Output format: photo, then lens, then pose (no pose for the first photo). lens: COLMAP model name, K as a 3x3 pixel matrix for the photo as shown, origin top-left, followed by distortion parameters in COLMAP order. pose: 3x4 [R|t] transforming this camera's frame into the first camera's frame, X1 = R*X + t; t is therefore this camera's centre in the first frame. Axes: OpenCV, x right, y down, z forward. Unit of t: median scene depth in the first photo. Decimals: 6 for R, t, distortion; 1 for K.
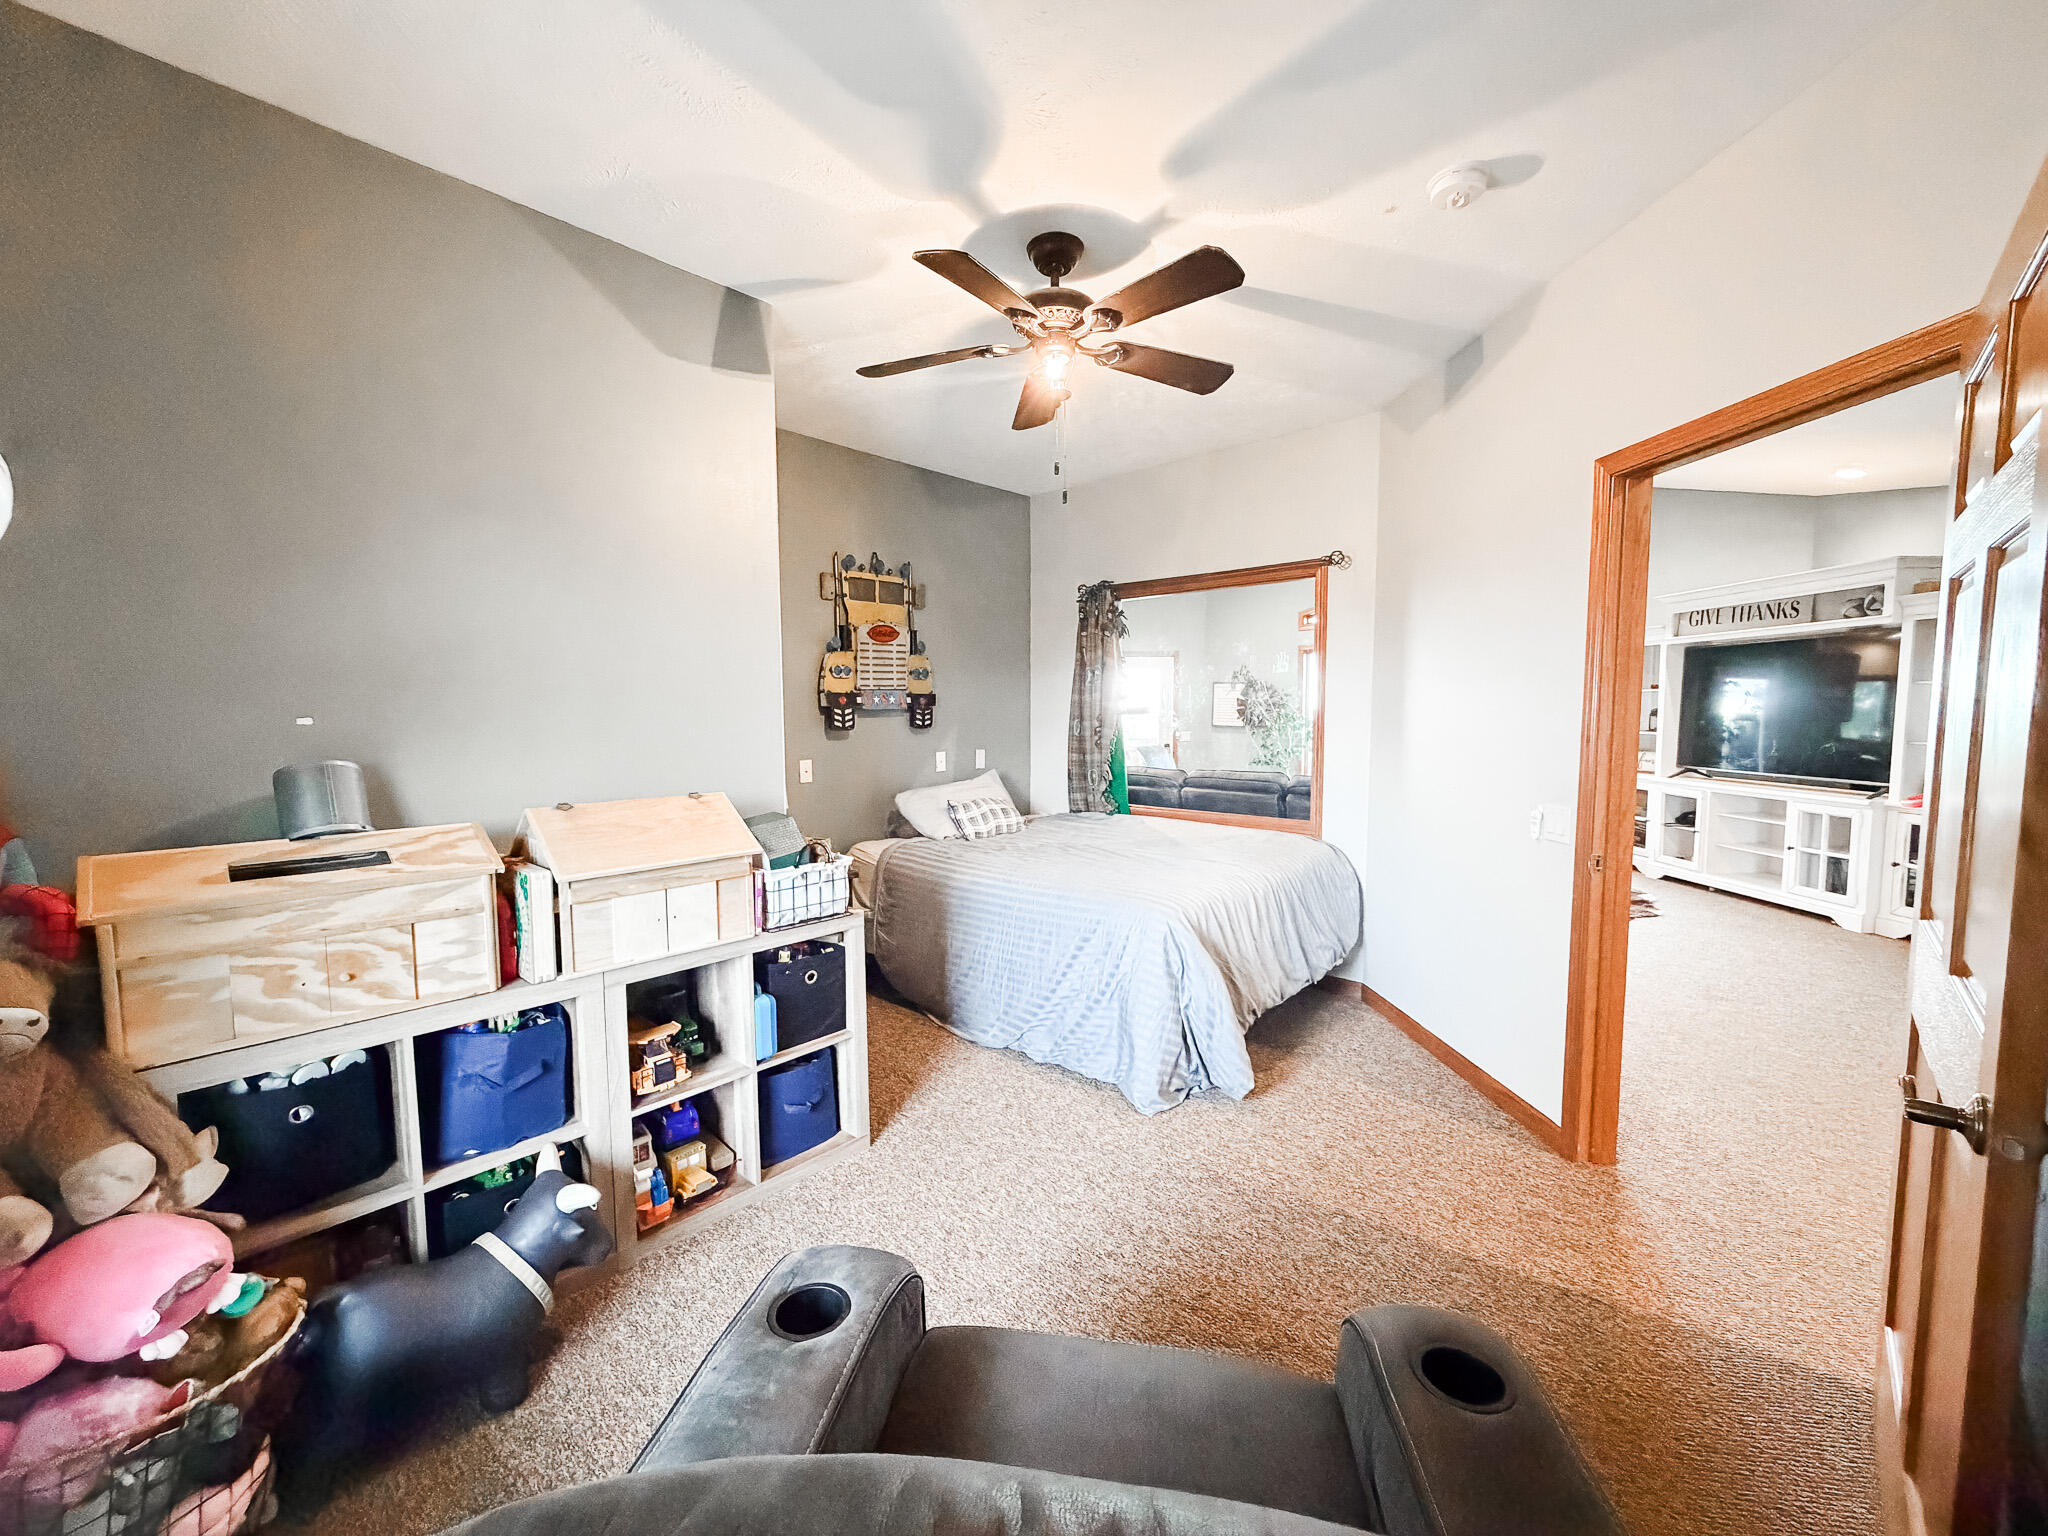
lens RADIAL K [[811.5, 0, 1019.8], [0, 811.5, 773.8], [0, 0, 1]] dist [-0.002010, 0.000365]
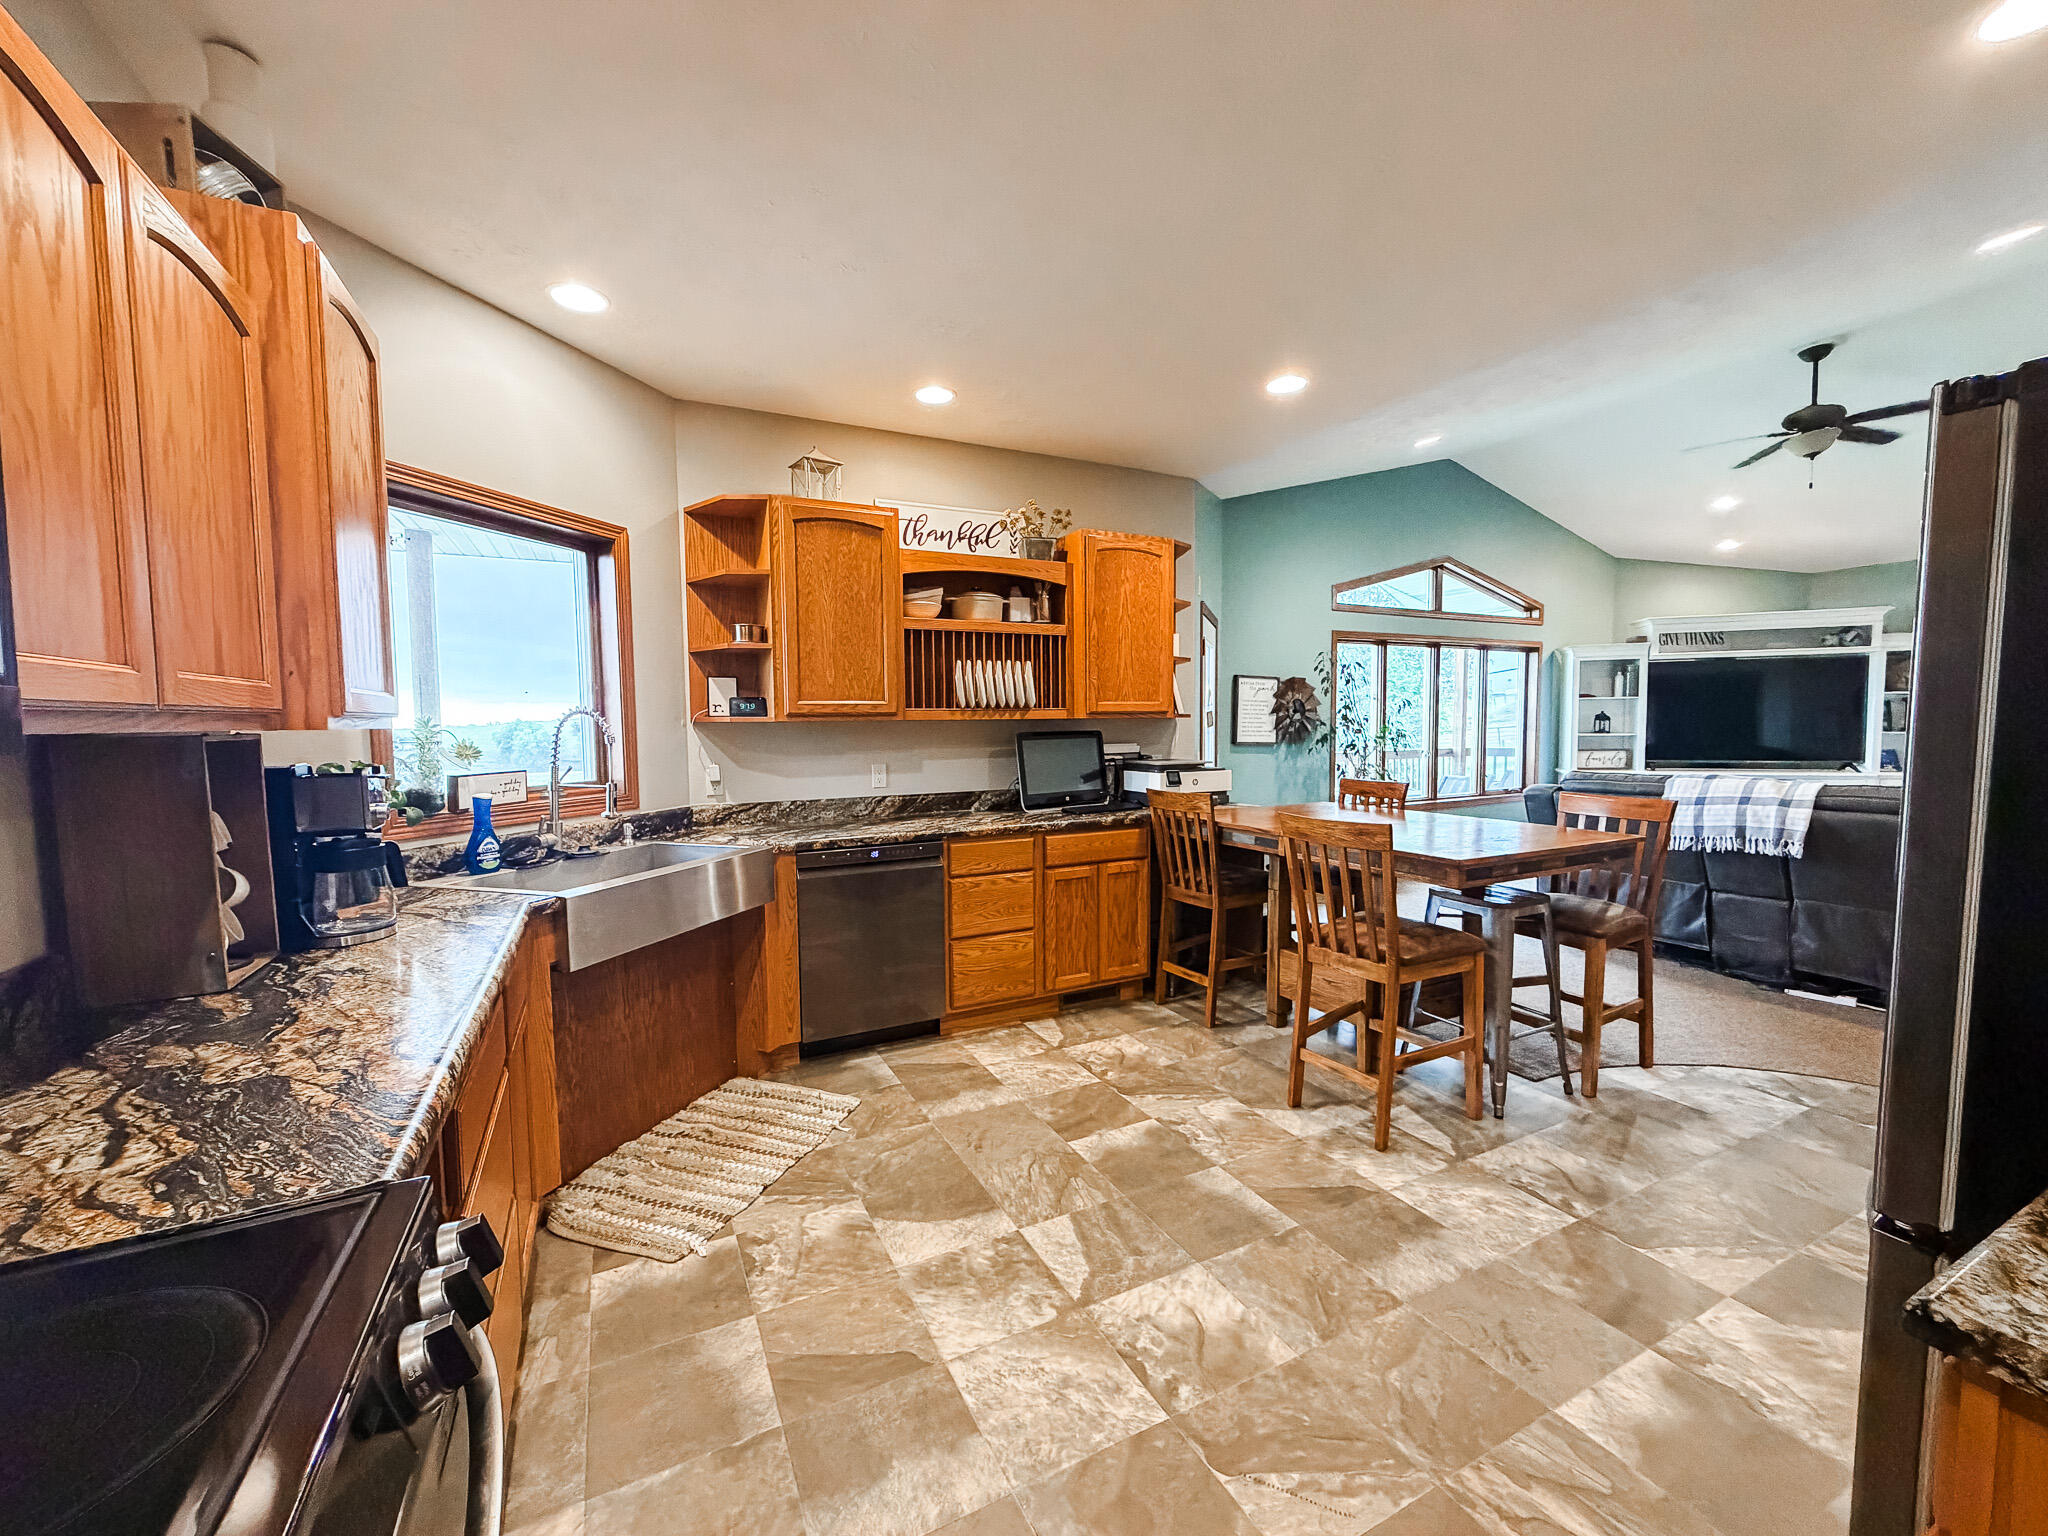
lens RADIAL K [[811.5, 0, 1019.8], [0, 811.5, 773.8], [0, 0, 1]] dist [-0.002010, 0.000365]
pose [[0.375471, -0.058568, 0.924982, -0.708867], [0.084878, 0.995981, 0.028610, -0.112001], [-0.922940, 0.067768, 0.378933, 1.512686]]
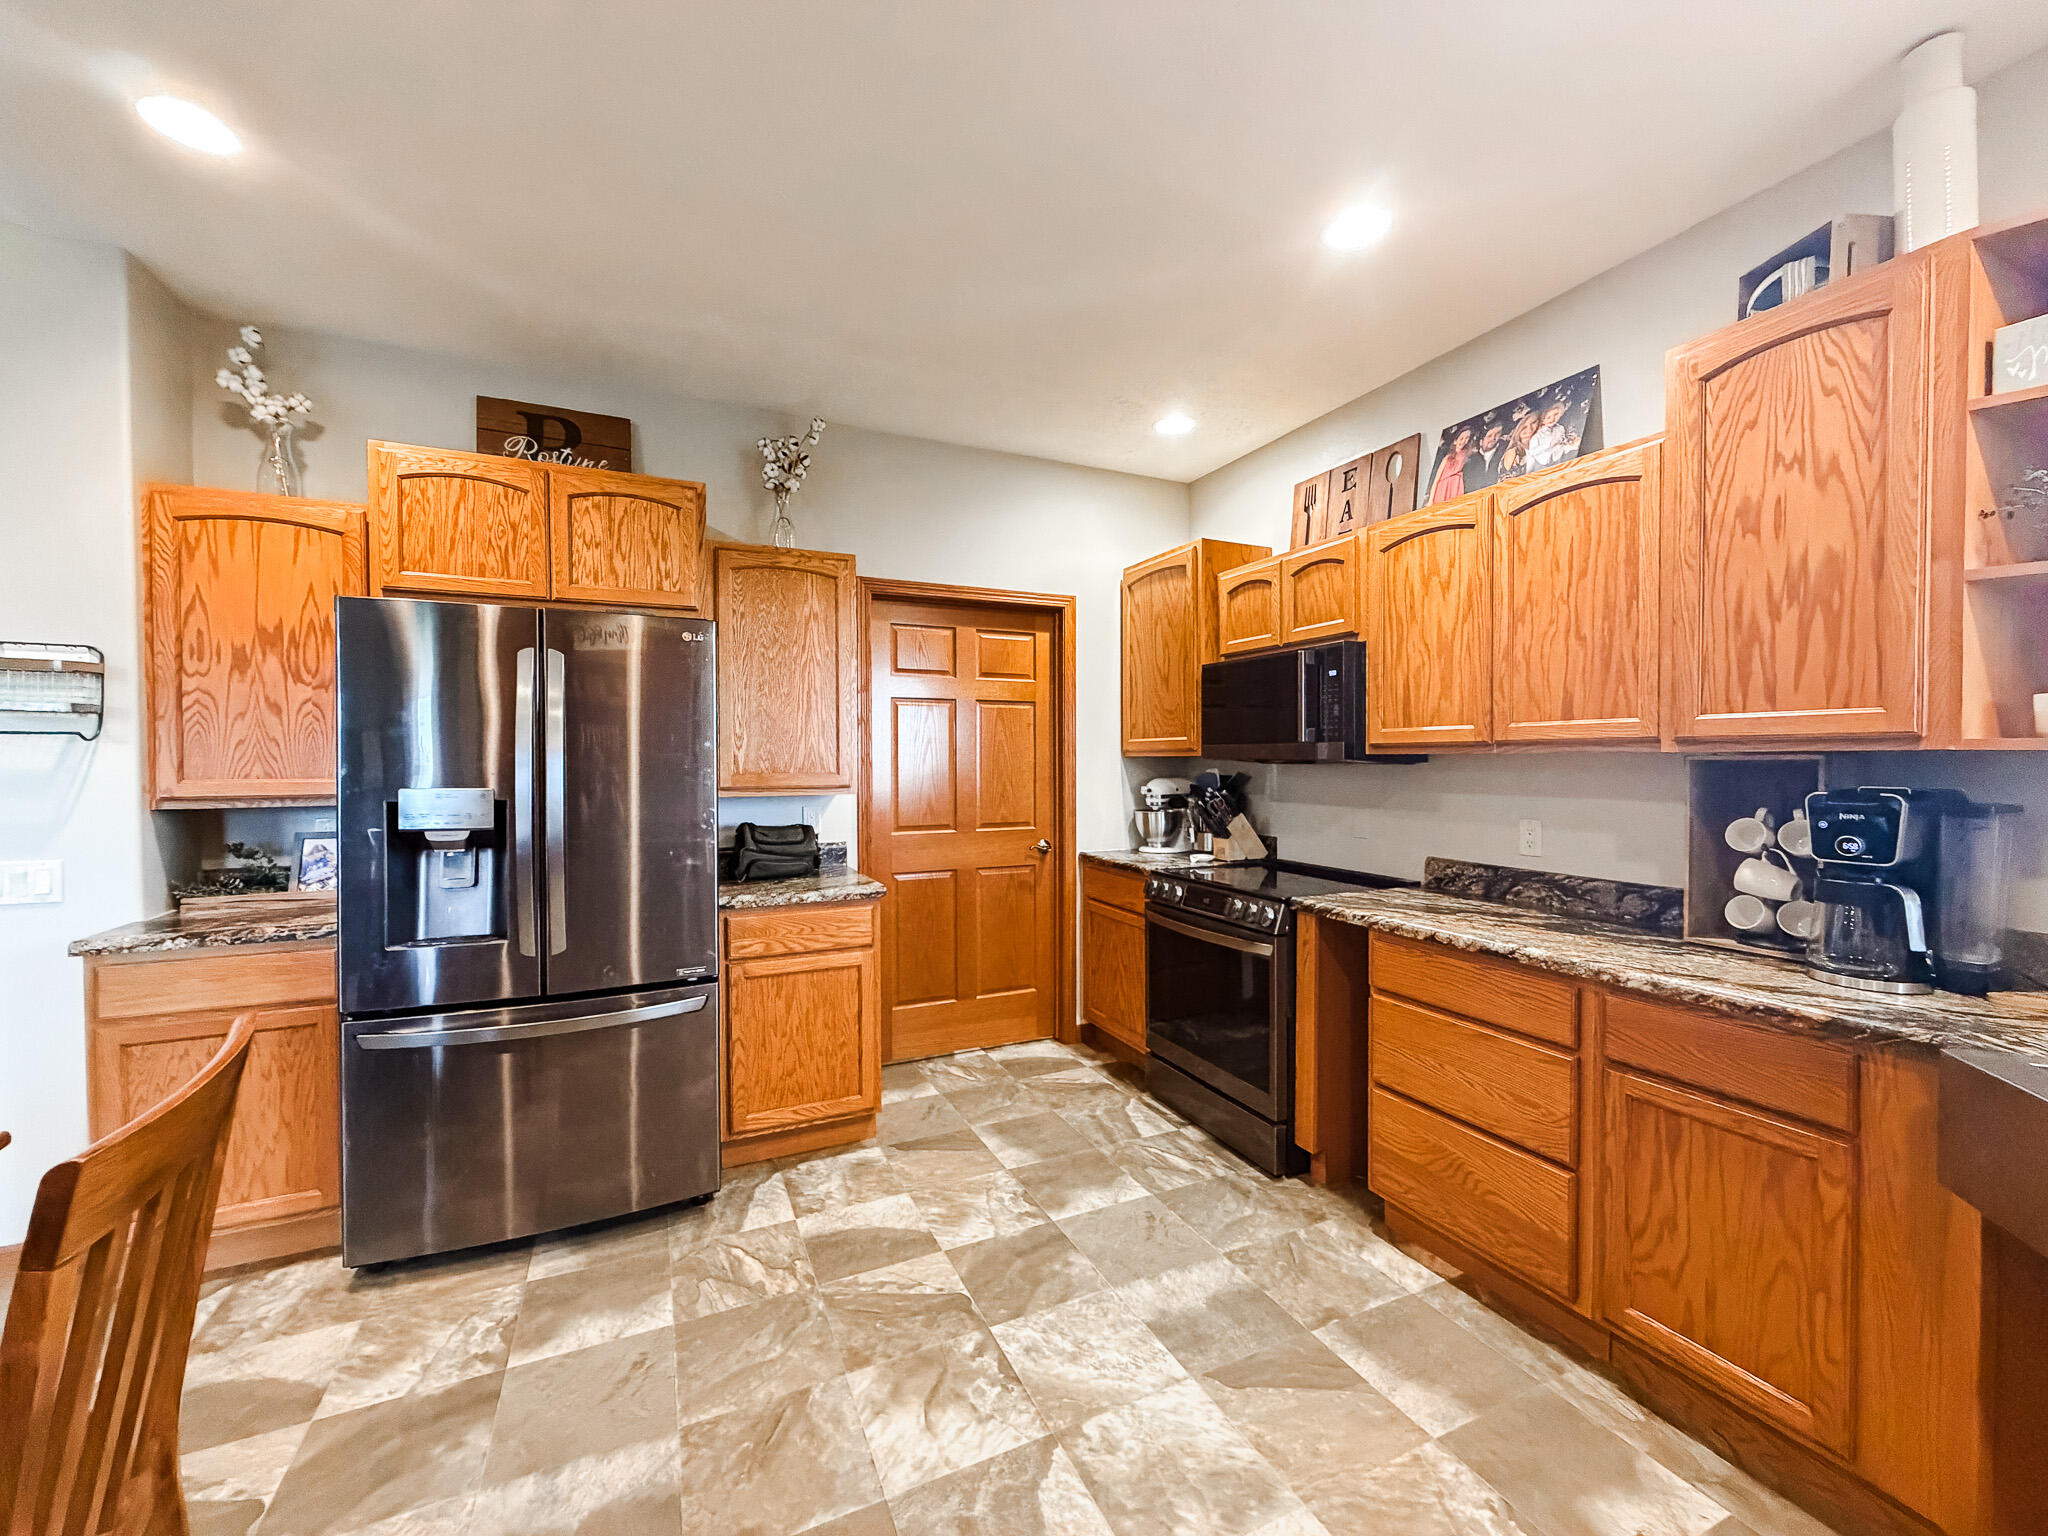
lens RADIAL K [[811.5, 0, 1019.8], [0, 811.5, 773.8], [0, 0, 1]] dist [-0.002010, 0.000365]
pose [[-0.405555, 0.024118, -0.913753, -0.174341], [-0.070086, 0.995889, 0.057392, -0.128735], [0.911380, 0.087317, -0.402197, 1.703208]]
